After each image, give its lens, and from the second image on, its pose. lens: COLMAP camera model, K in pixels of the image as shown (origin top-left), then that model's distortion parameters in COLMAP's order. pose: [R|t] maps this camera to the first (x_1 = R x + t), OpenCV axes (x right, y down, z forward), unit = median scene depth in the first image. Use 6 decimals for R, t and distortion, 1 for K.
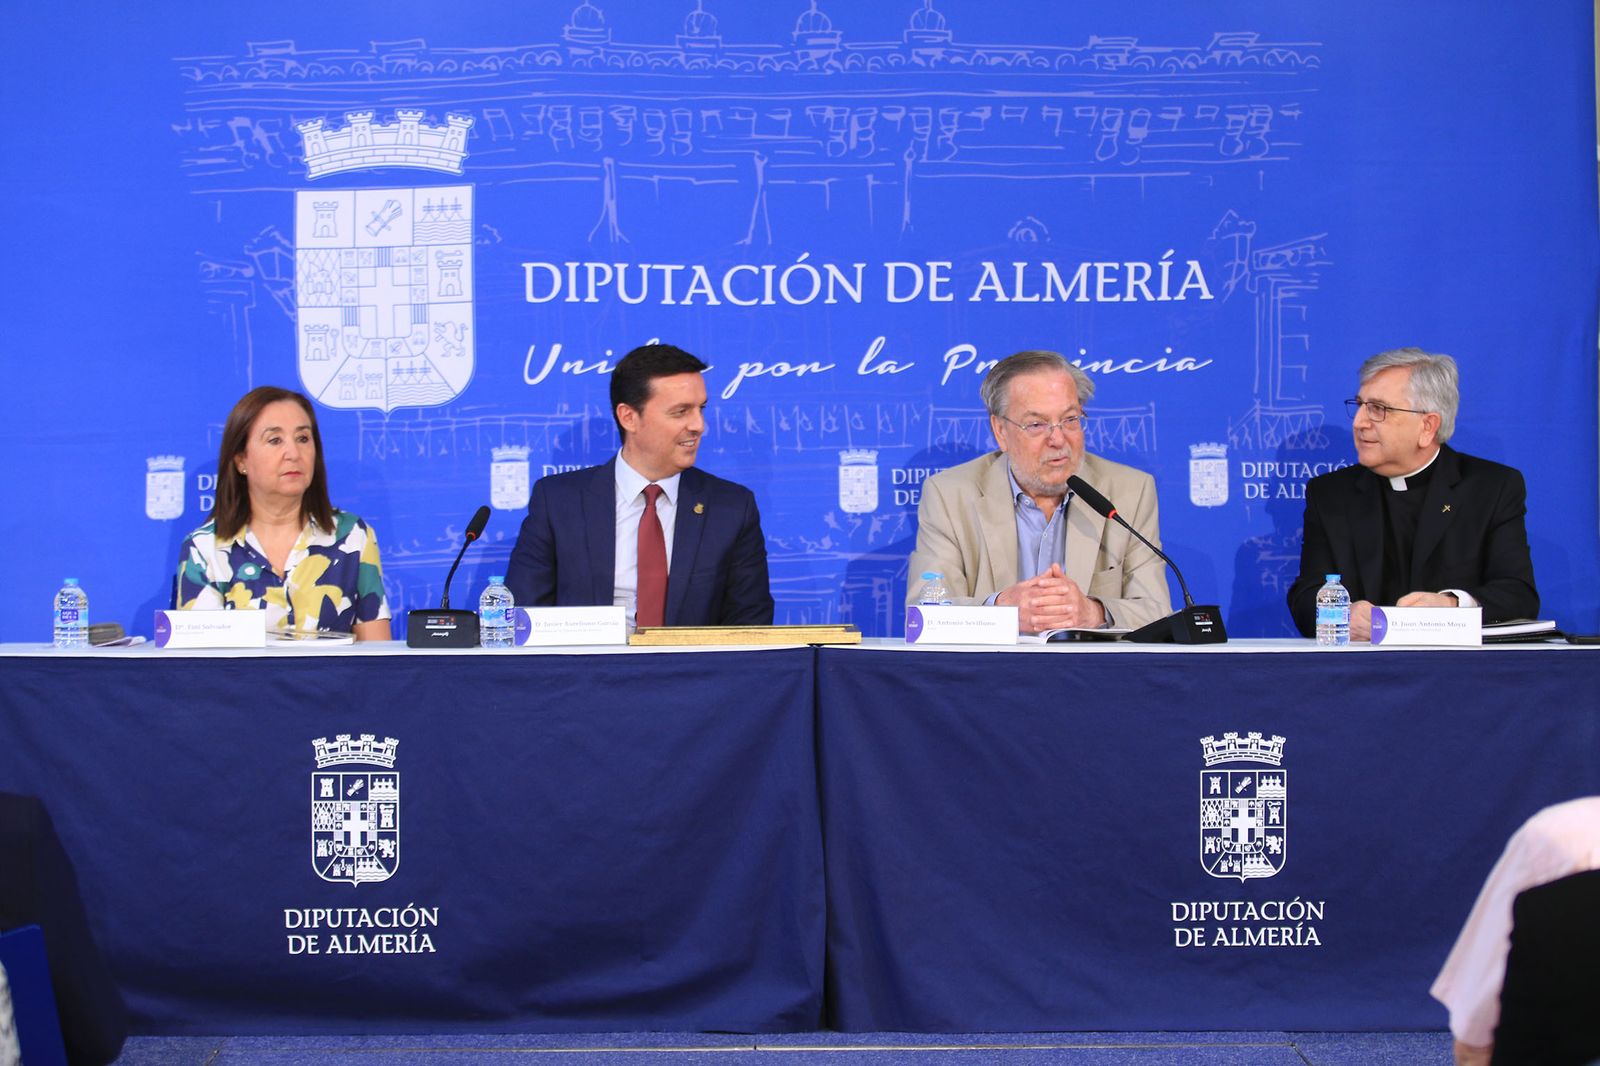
lens RADIAL K [[3172.4, 0, 804.4], [0, 3172.4, 439.8], [0, 0, 1]] dist [-0.182373, 0.353473]
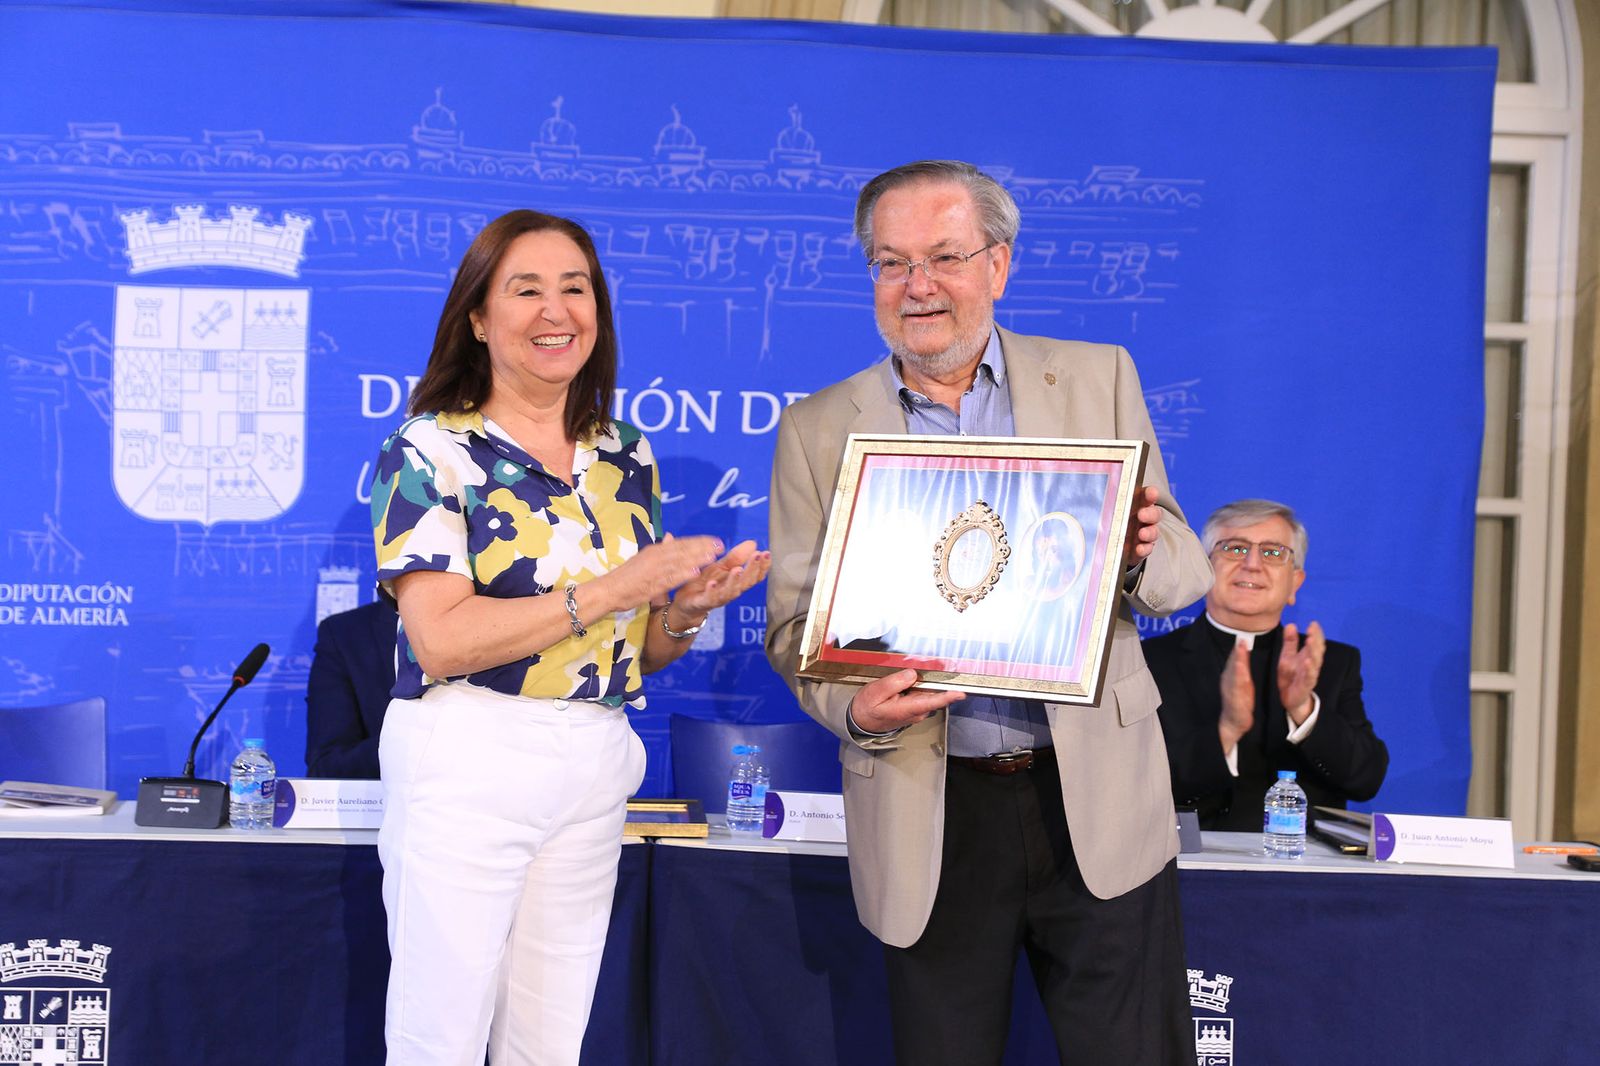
lens RADIAL K [[2977.1, 0, 803.7], [0, 2977.1, 538.8], [0, 0, 1]] dist [0.136852, -0.072791]
pose [[0.997902, 0.040052, 0.050876, 0.000167], [-0.039510, 0.999152, -0.011623, -0.001542], [-0.051298, 0.009588, 0.998637, 0.097759]]
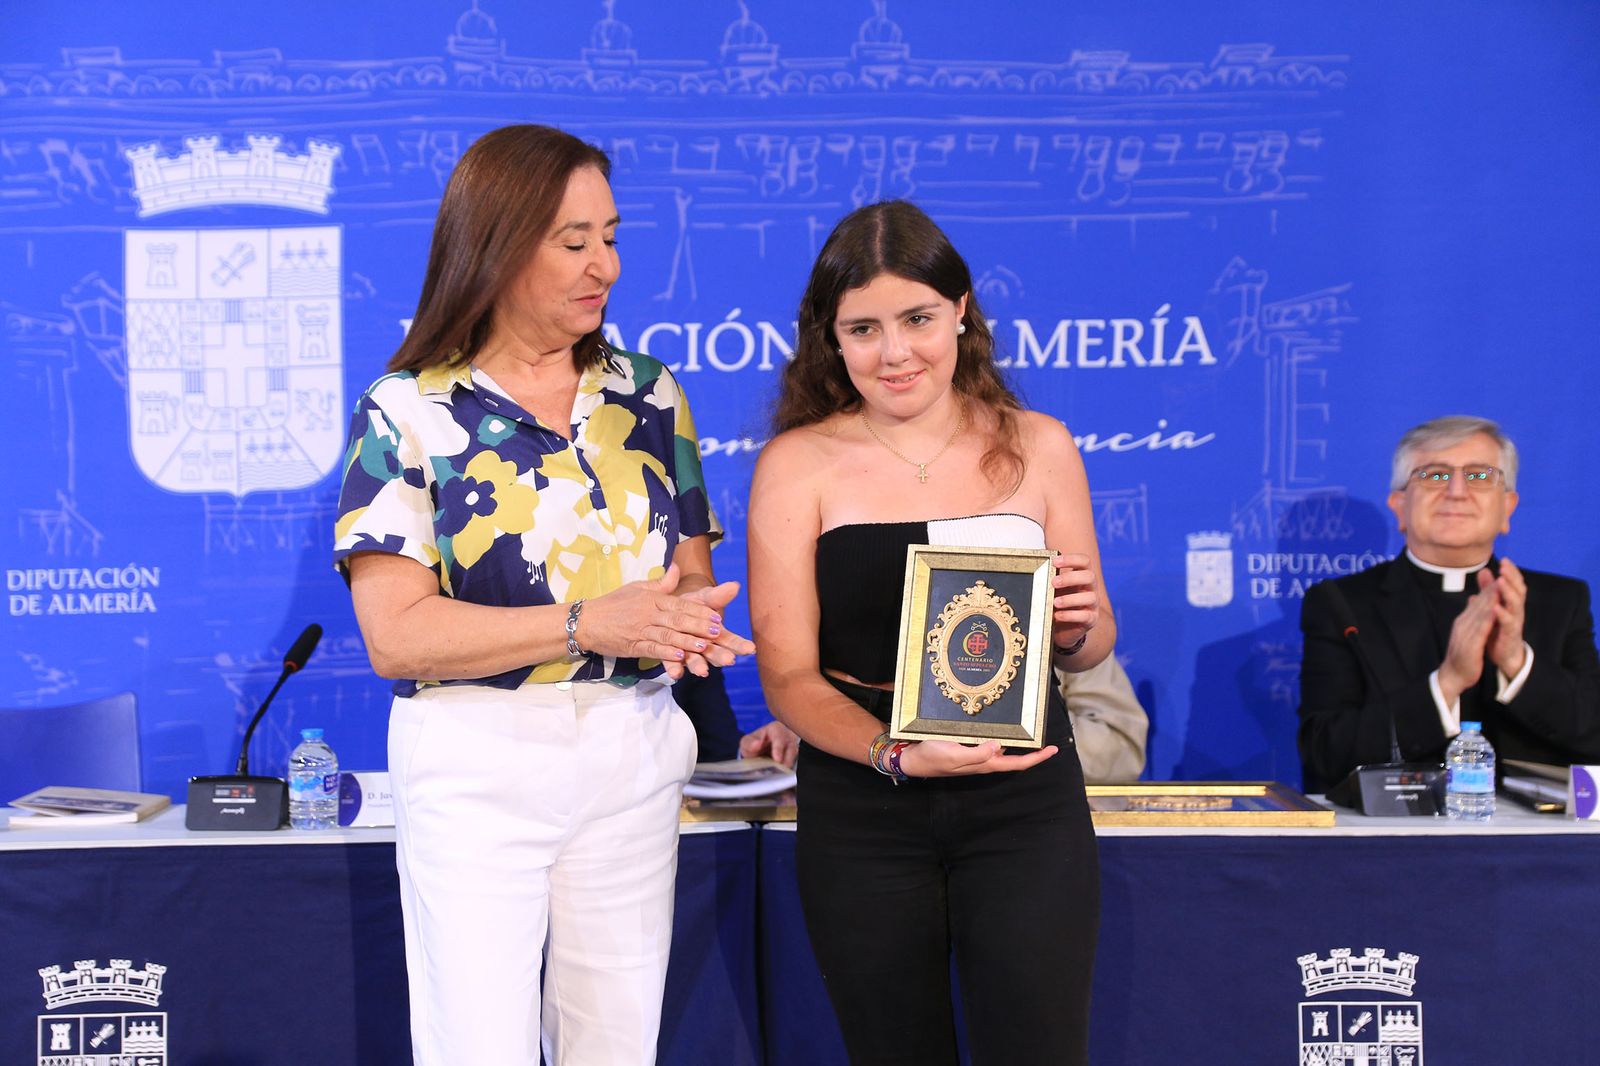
lens RADIAL K [[3335.3, 0, 794.5], [0, 3335.3, 565.5], [0, 0, 1]] dist [0.170455, 0.362012]
pose [[0.999860, -0.000952, 0.016688, 0.000923], [0.000737, 0.999917, 0.012846, -0.001715], [-0.016699, -0.012832, 0.999778, 0.102922]]
